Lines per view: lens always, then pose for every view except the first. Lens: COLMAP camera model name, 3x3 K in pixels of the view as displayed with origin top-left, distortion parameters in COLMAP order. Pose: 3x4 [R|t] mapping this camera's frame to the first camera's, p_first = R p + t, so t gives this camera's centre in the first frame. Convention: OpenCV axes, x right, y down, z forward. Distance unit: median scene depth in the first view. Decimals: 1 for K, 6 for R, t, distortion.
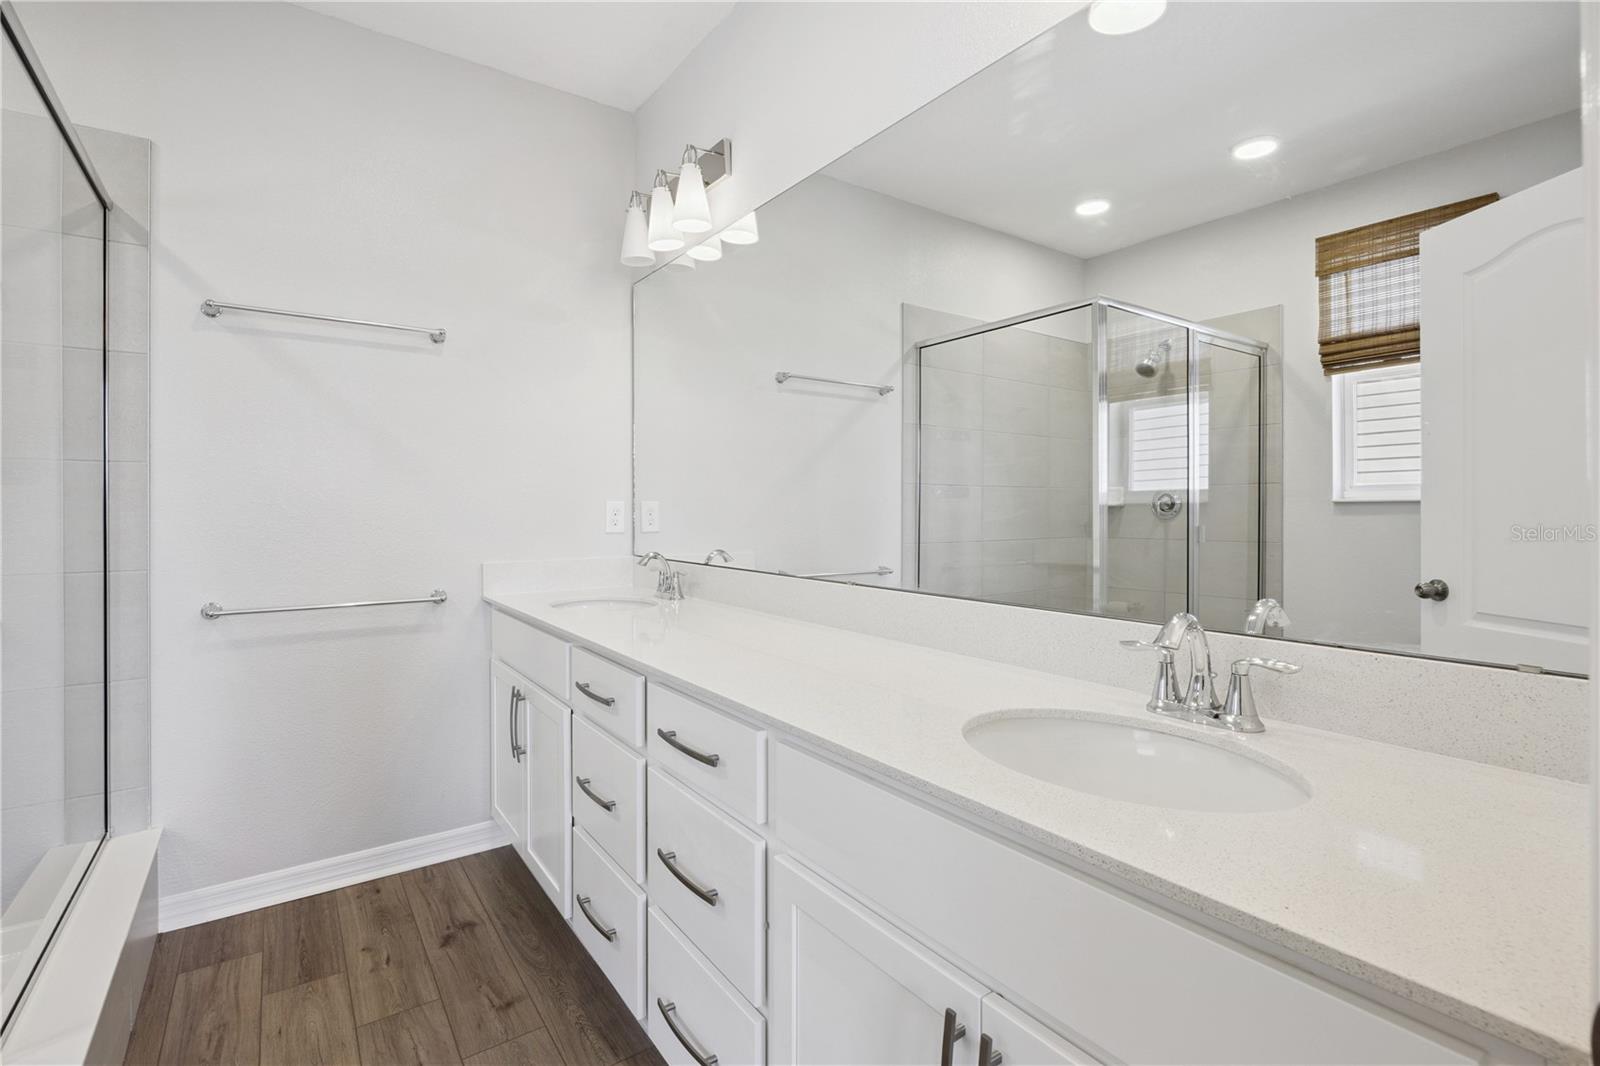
lens RADIAL K [[741.4, 0, 798.3], [0, 741.4, 511.2], [0, 0, 1]] dist [-0.016499, -0.000078]
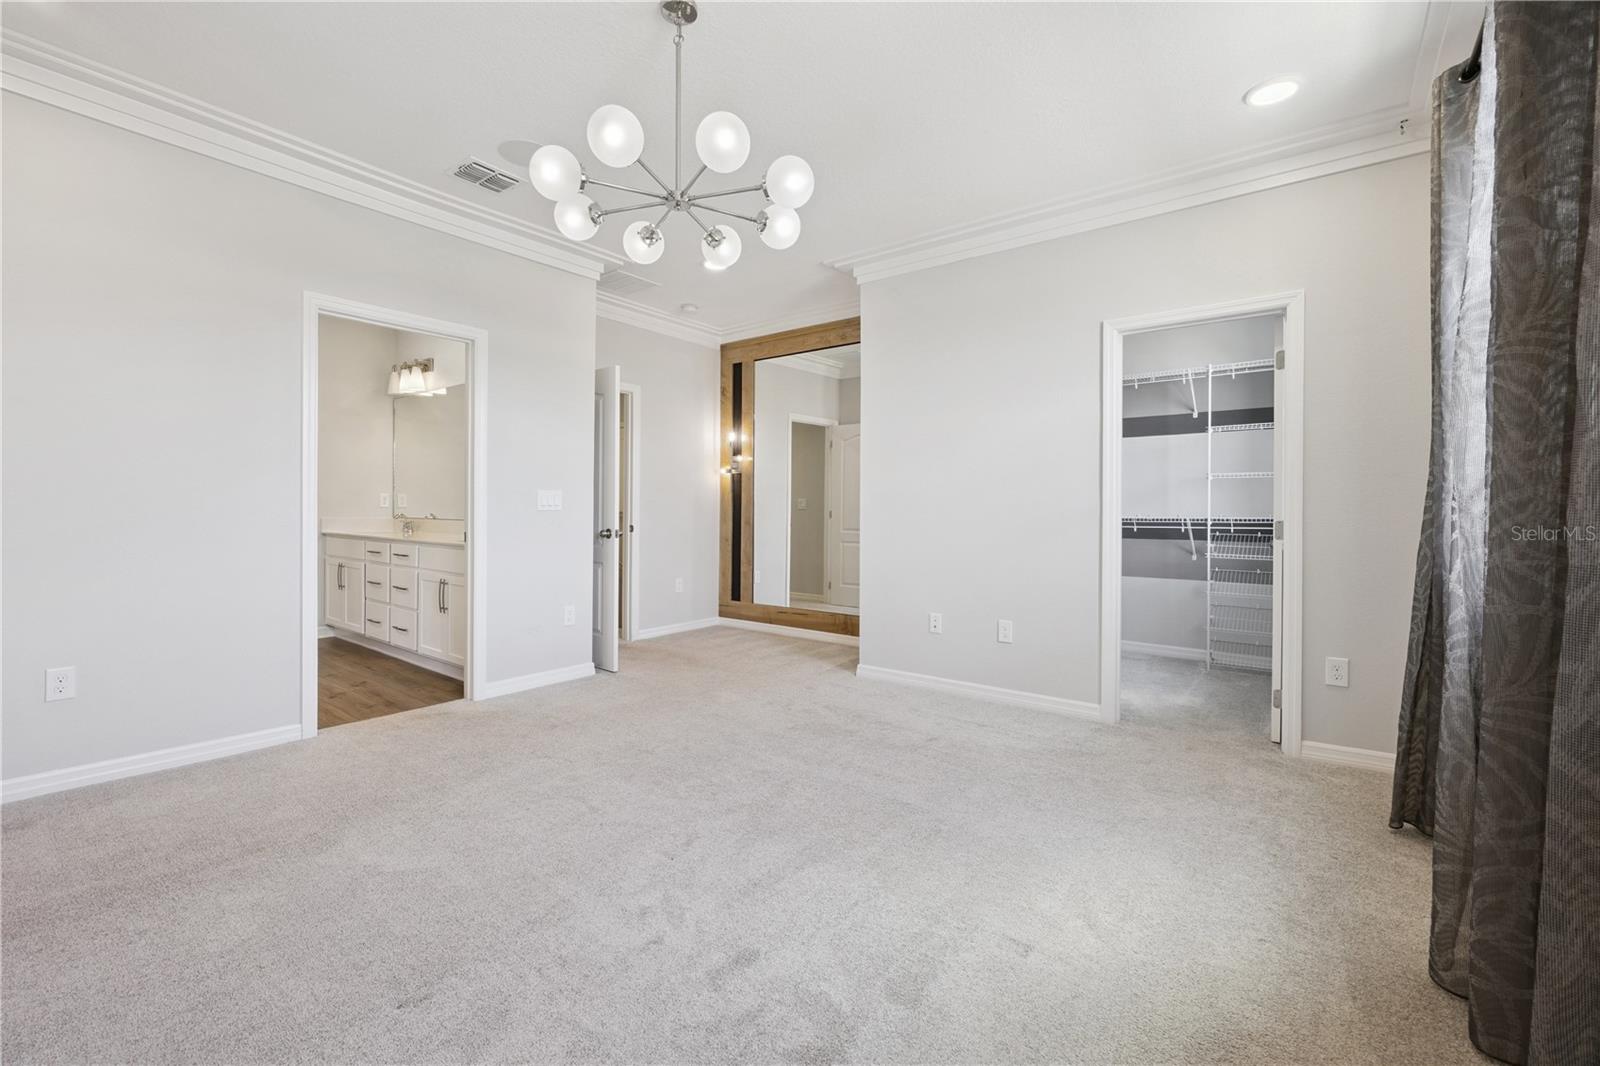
lens RADIAL K [[678.6, 0, 793.9], [0, 678.6, 507.7], [0, 0, 1]] dist [-0.002515, -0.000151]
pose [[0.959832, 0.004885, 0.280532, 0.589495], [-0.004295, 0.999987, -0.002719, 0.047169], [-0.280542, 0.001405, 0.959841, -2.126641]]
